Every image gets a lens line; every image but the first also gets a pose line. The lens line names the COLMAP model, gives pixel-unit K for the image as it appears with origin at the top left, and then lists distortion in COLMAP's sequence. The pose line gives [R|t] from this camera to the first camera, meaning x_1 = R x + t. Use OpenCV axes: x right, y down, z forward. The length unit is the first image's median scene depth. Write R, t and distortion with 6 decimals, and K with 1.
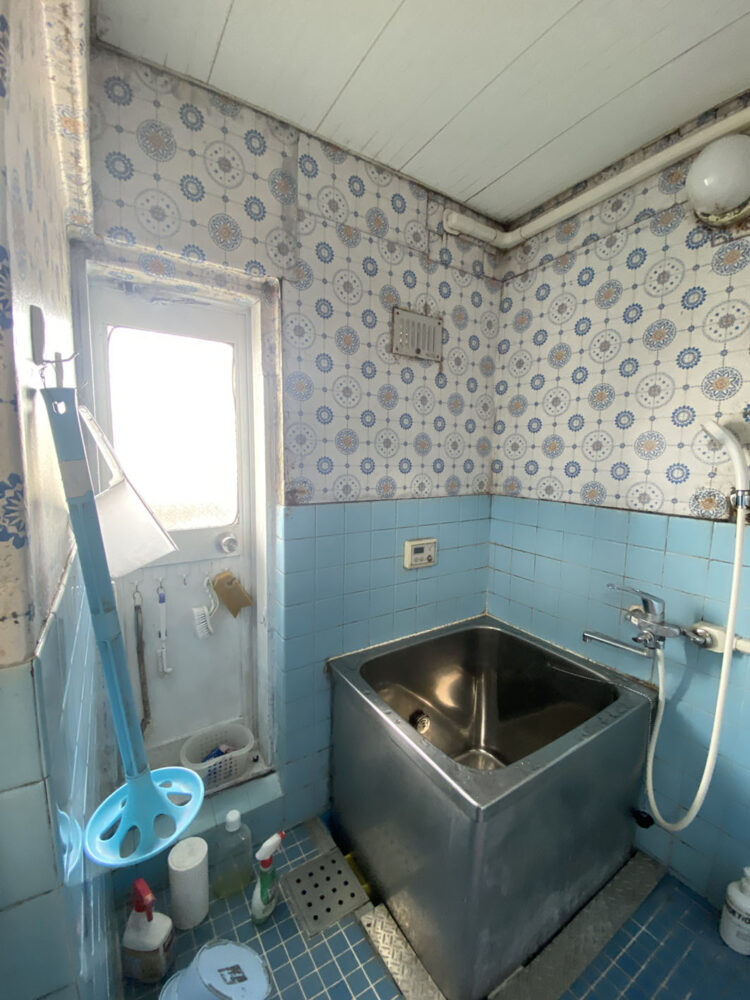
lens RADIAL K [[401.7, 0, 371.4], [0, 401.7, 501.8], [0, 0, 1]] dist [0.039849, -0.036290]
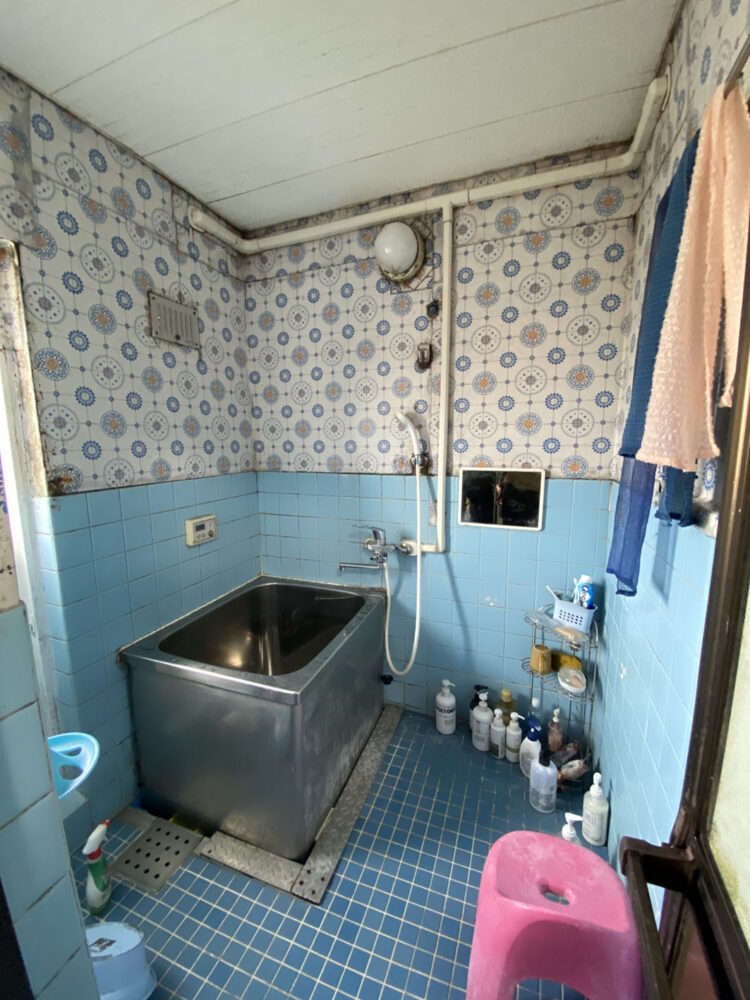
lens RADIAL K [[409.3, 0, 371.6], [0, 409.3, 505.5], [0, 0, 1]] dist [0.021609, -0.019056]
pose [[0.800664, -0.118651, 0.587247, -0.172319], [0.089900, 0.992889, 0.078038, 0.021837], [-0.592331, -0.009689, 0.805637, -0.171096]]
